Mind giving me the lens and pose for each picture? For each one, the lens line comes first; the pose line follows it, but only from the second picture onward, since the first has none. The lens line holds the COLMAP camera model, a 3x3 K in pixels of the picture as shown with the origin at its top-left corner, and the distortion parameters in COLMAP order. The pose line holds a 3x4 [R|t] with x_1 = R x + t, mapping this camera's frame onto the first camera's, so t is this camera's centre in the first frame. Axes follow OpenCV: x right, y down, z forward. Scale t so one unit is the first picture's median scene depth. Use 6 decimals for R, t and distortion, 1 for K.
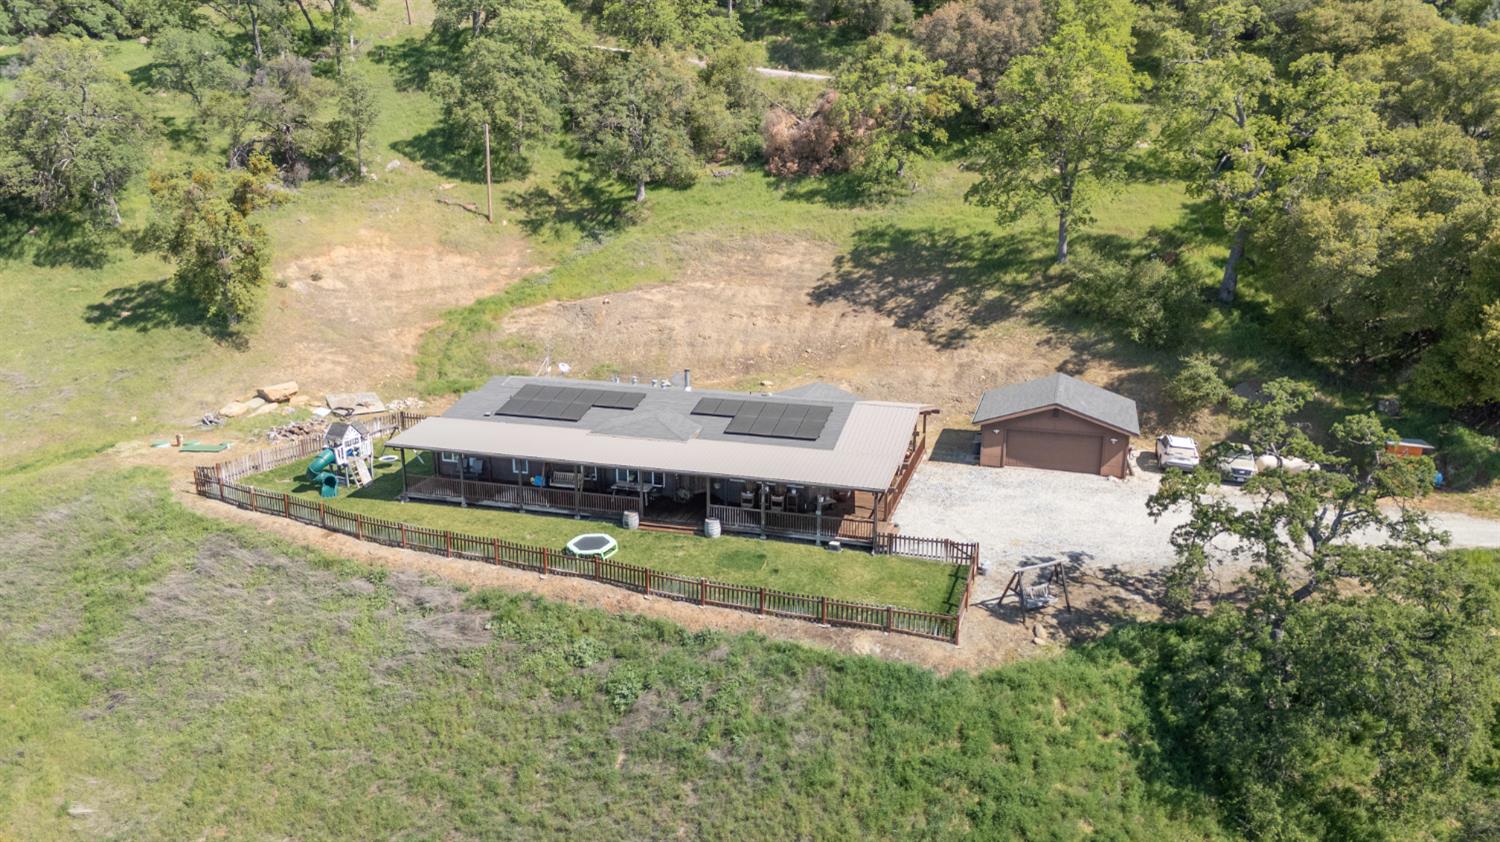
lens RADIAL K [[1100.9, 0, 747.9], [0, 1100.9, 416.9], [0, 0, 1]] dist [0.093905, -0.110120]
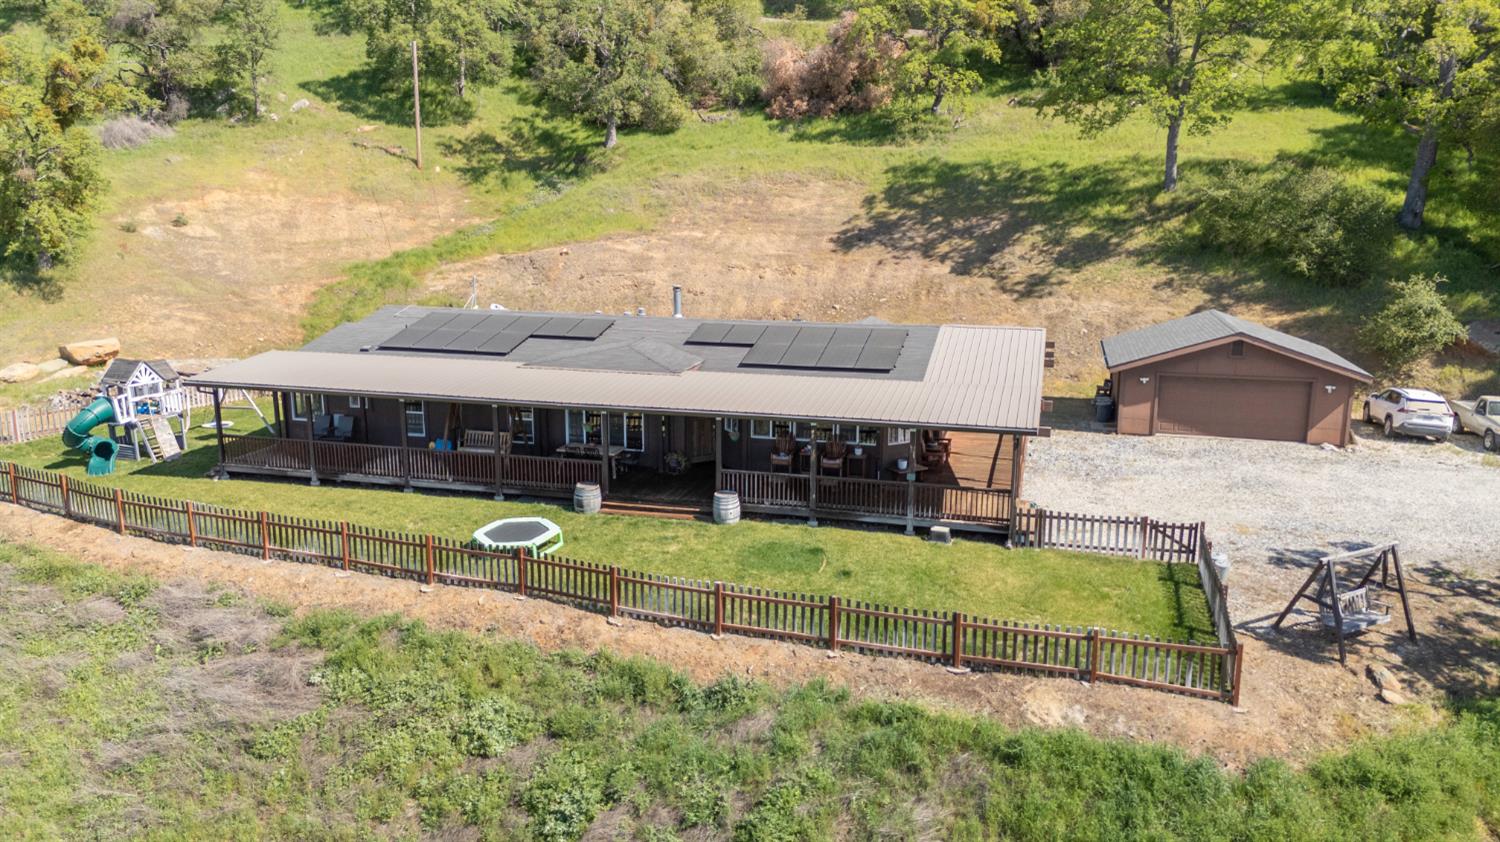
lens RADIAL K [[1103.7, 0, 750.0], [0, 1103.7, 421.0], [0, 0, 1]] dist [0.044971, -0.009364]
pose [[0.999688, -0.003743, 0.024682, -0.024508], [0.004989, 0.998706, -0.050610, 0.060982], [-0.024461, 0.050717, 0.998413, 0.297206]]
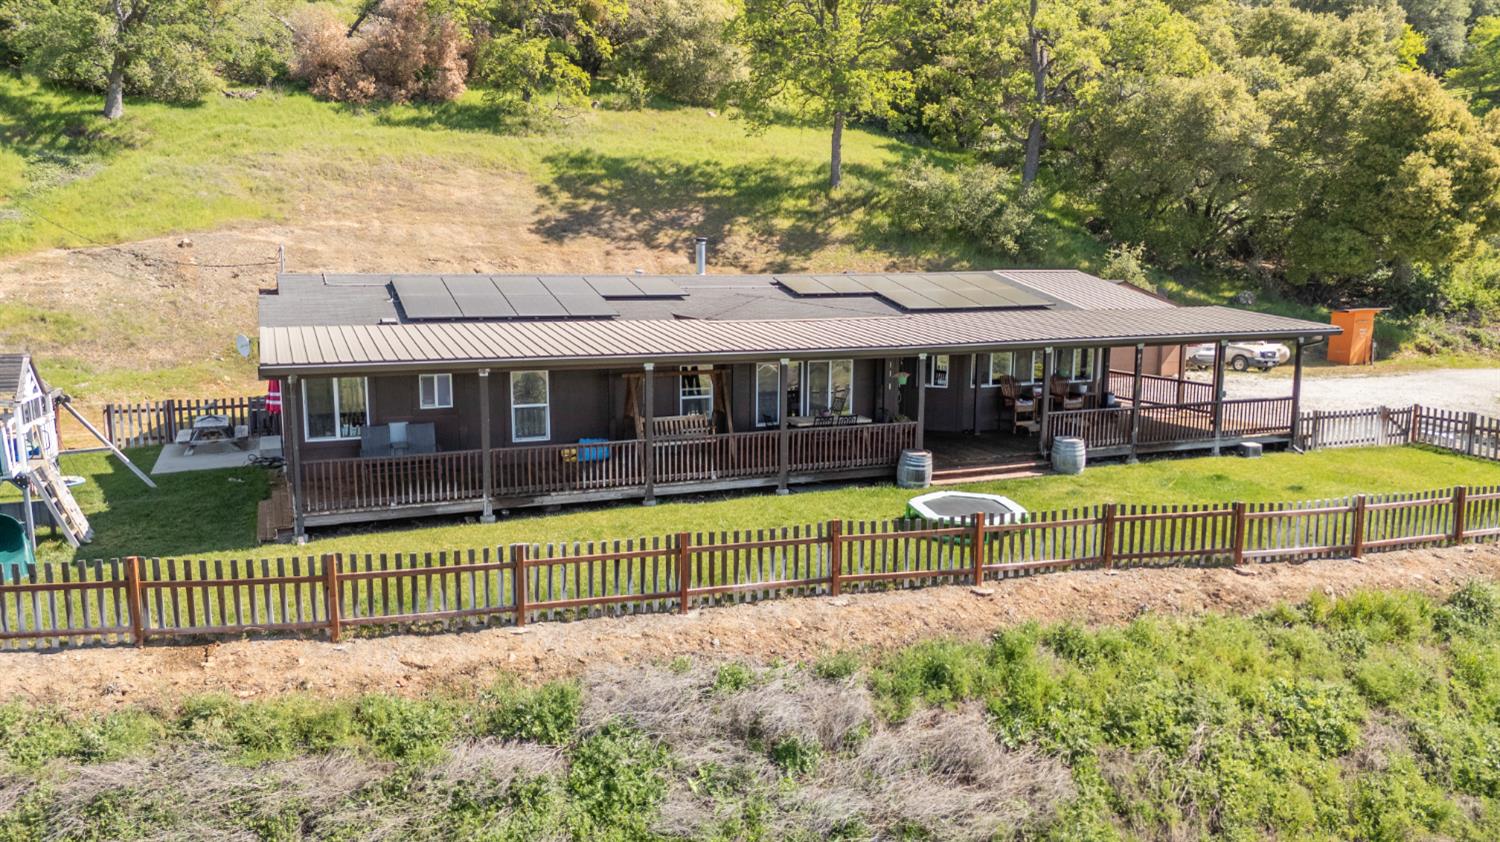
lens RADIAL K [[1100.9, 0, 747.9], [0, 1100.9, 416.9], [0, 0, 1]] dist [0.093905, -0.110120]
pose [[0.765221, -0.093513, 0.636940, -0.332910], [0.161211, 0.985705, -0.048962, 0.061414], [-0.623256, 0.140149, 0.769357, 0.506651]]
